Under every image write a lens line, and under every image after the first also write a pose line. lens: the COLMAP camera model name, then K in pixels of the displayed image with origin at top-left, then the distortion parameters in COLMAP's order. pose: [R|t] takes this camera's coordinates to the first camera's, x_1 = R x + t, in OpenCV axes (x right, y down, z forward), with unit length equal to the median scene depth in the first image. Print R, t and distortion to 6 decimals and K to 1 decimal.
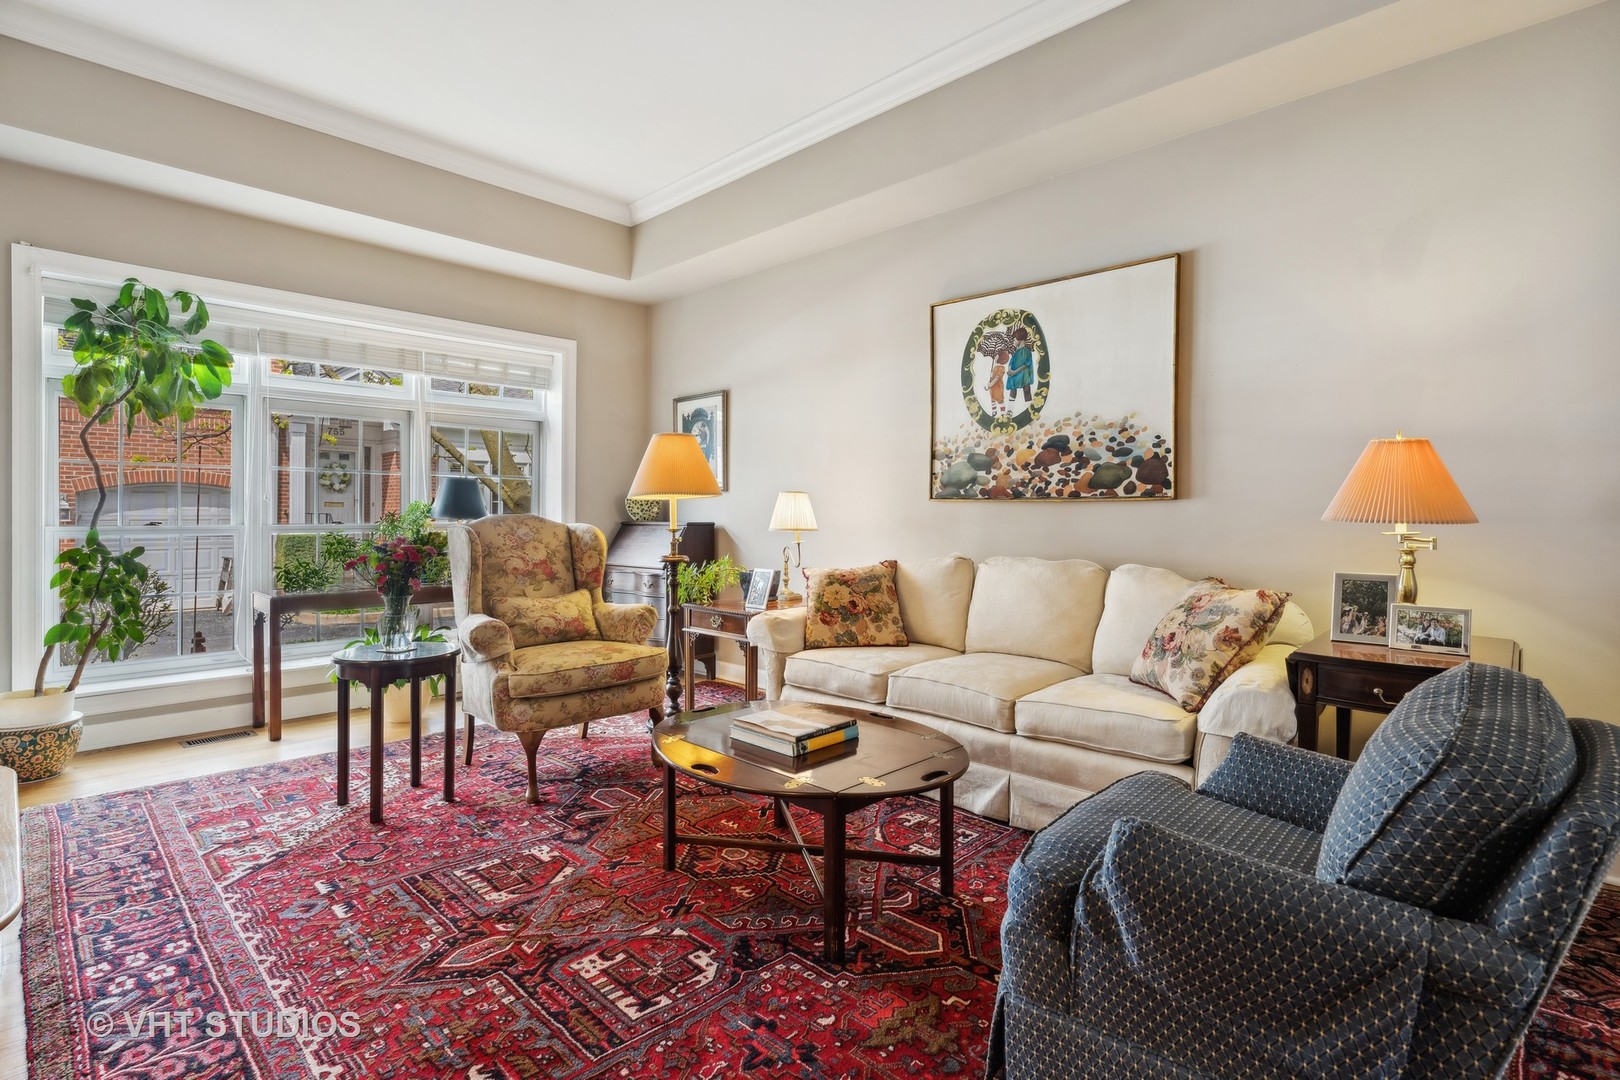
lens RADIAL K [[780.2, 0, 814.3], [0, 780.2, 521.1], [0, 0, 1]] dist [-0.001443, -0.000523]
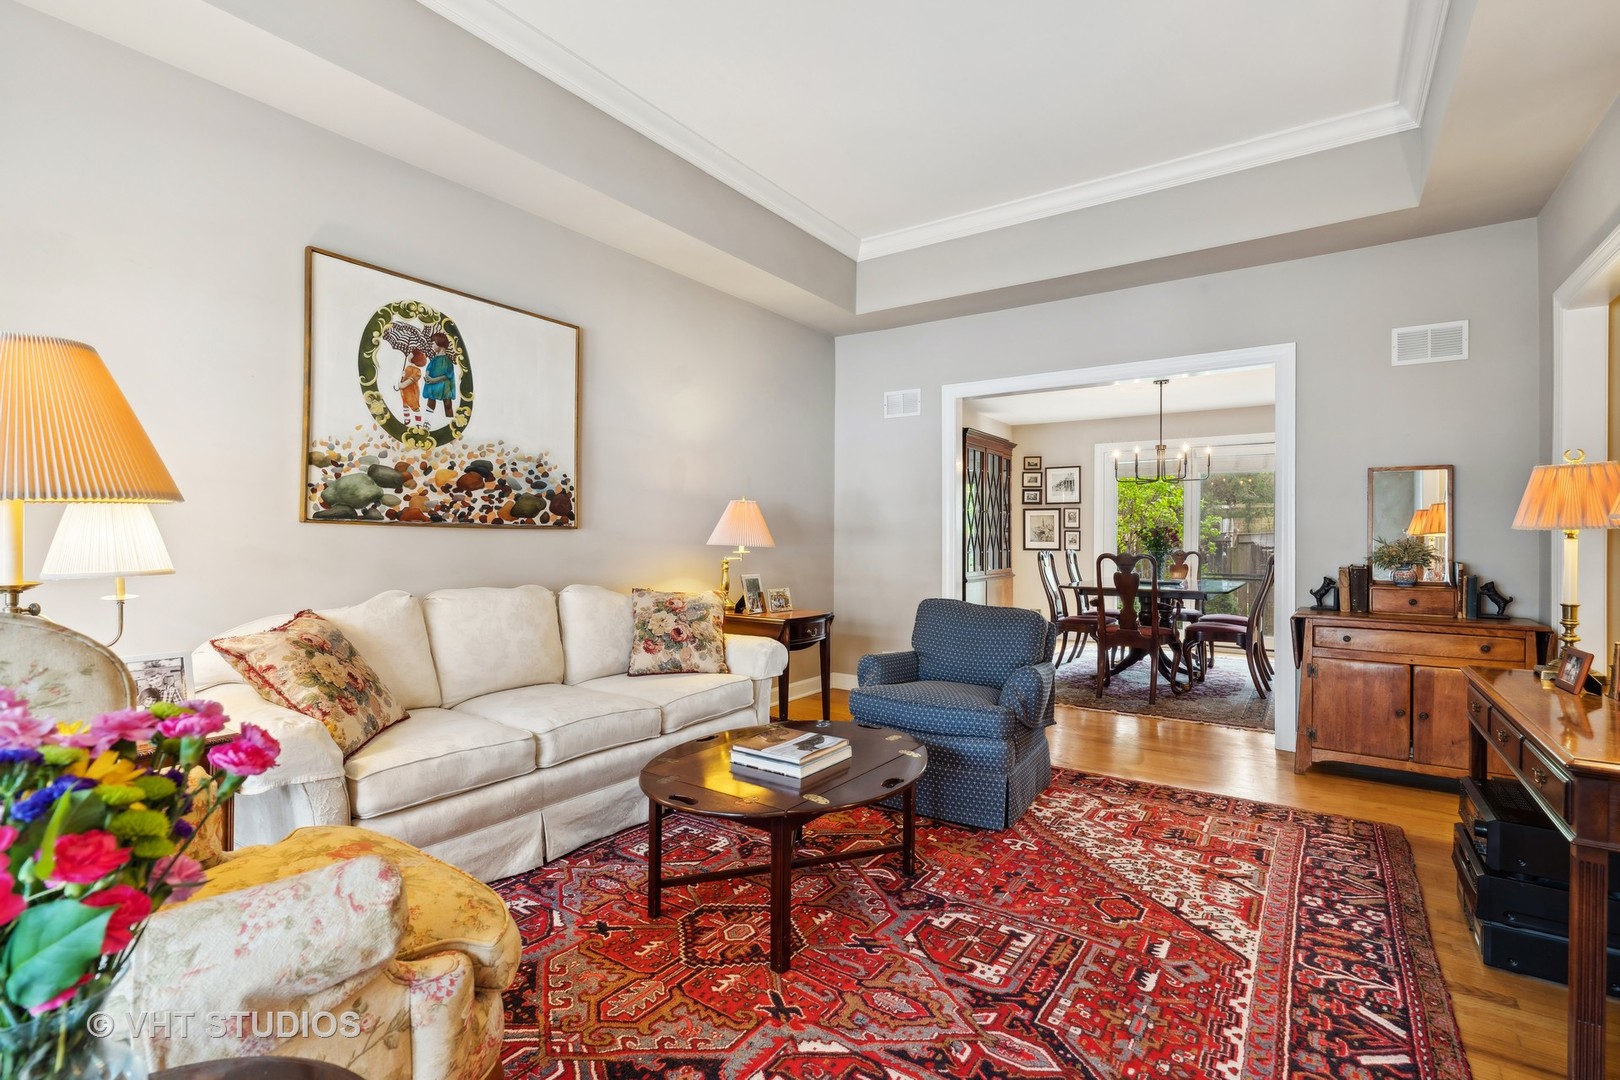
lens RADIAL K [[737.5, 0, 810.0], [0, 737.5, 540.0], [0, 0, 1]] dist [-0.001262, 0.000503]
pose [[-0.149810, -0.005028, 0.988702, -0.644587], [0.002399, 0.999982, 0.005448, -0.014215], [-0.988712, 0.003188, -0.149795, 0.720268]]
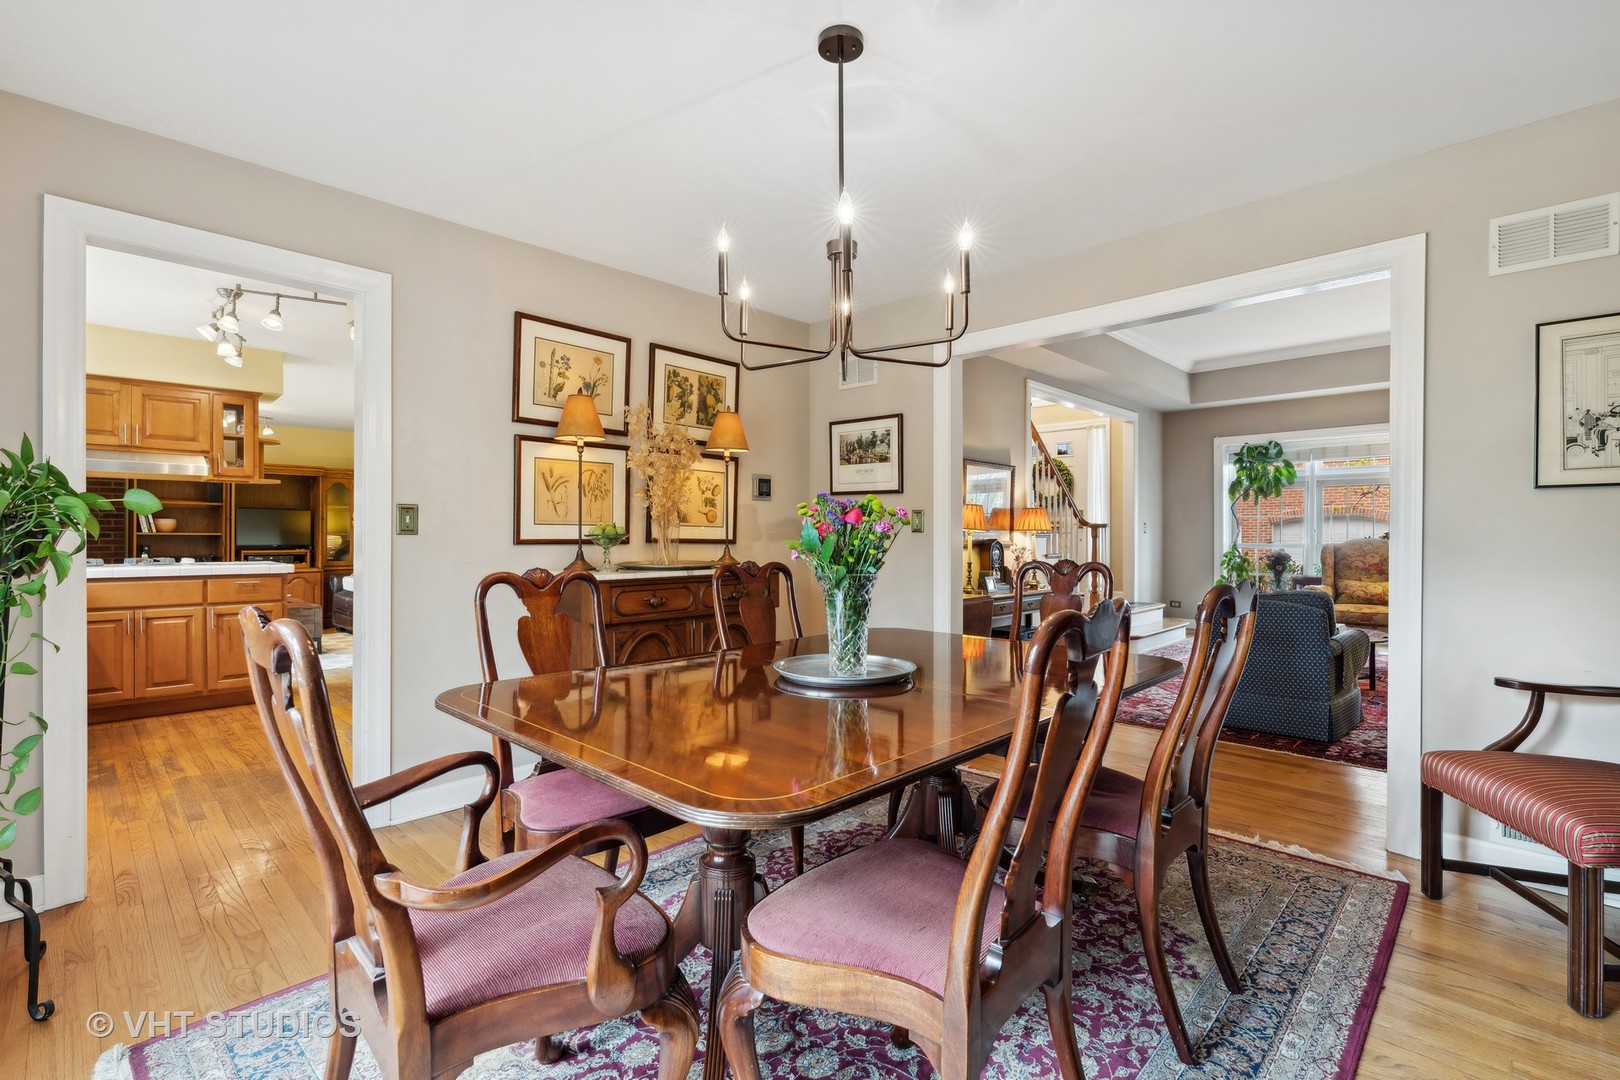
lens RADIAL K [[737.5, 0, 810.0], [0, 737.5, 540.0], [0, 0, 1]] dist [-0.001262, 0.000503]
pose [[-0.016672, 0.002183, -0.999859, 1.421533], [-0.005933, 0.999980, 0.002282, -0.002036], [0.999843, 0.005970, -0.016659, -0.328409]]
